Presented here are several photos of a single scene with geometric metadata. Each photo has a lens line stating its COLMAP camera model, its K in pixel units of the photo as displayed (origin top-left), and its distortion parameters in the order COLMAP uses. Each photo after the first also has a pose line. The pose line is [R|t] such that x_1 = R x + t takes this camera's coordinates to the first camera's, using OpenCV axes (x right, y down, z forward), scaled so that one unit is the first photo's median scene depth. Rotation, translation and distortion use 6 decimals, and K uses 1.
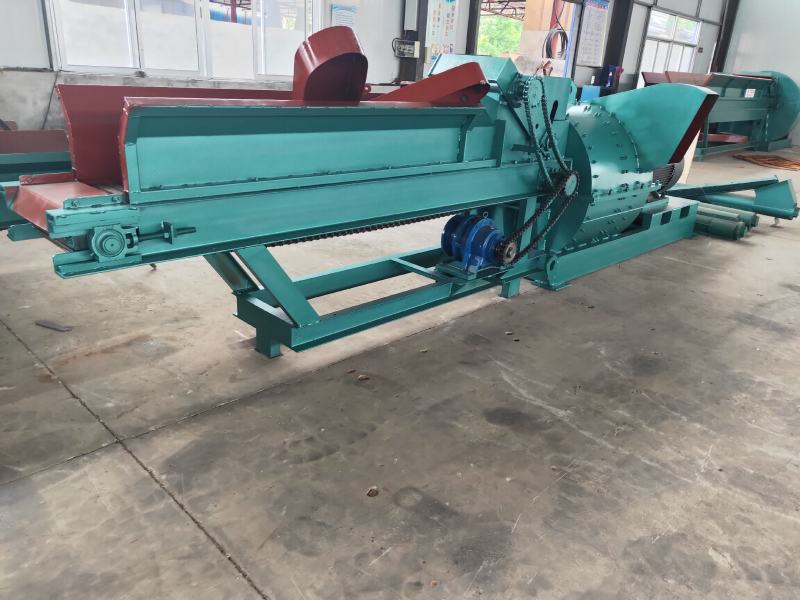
lens RADIAL K [[607.7, 0, 400.0], [0, 607.7, 299.3], [0, 0, 1]] dist [0.036888, -0.005459]
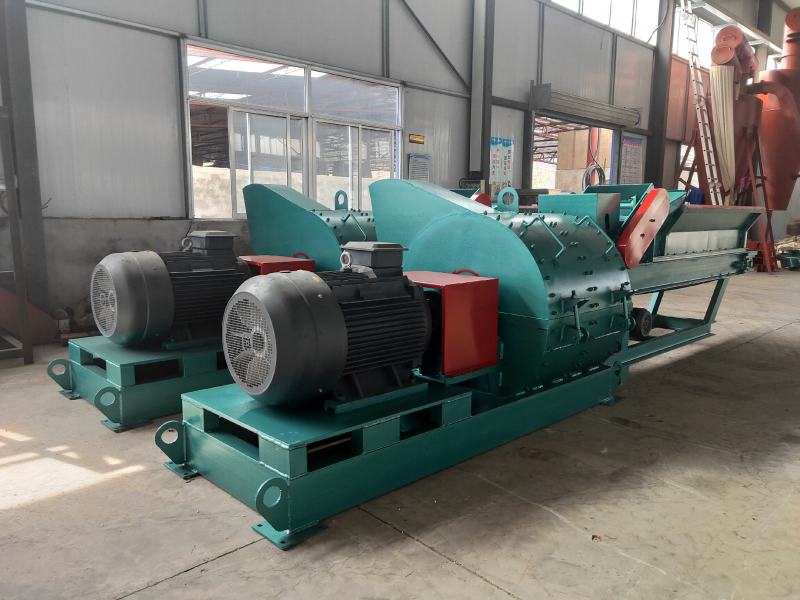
lens RADIAL K [[607.7, 0, 398.3], [0, 607.7, 298.2], [0, 0, 1]] dist [0.036888, -0.005459]
pose [[0.997661, -0.046095, -0.050480, -0.077460], [0.033711, 0.974169, -0.223289, 0.031520], [0.059468, 0.221065, 0.973444, -0.043689]]
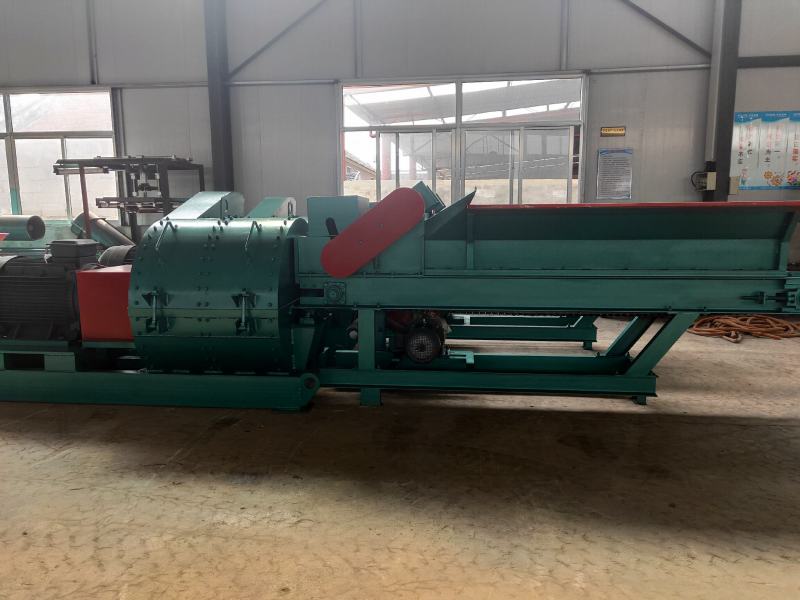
lens RADIAL K [[607.7, 0, 397.5], [0, 607.7, 303.9], [0, 0, 1]] dist [0.036888, -0.005459]
pose [[0.589121, 0.037099, -0.807193, 0.453305], [-0.248167, 0.958974, -0.137046, -0.023398], [0.768993, 0.281055, 0.574159, 0.225943]]
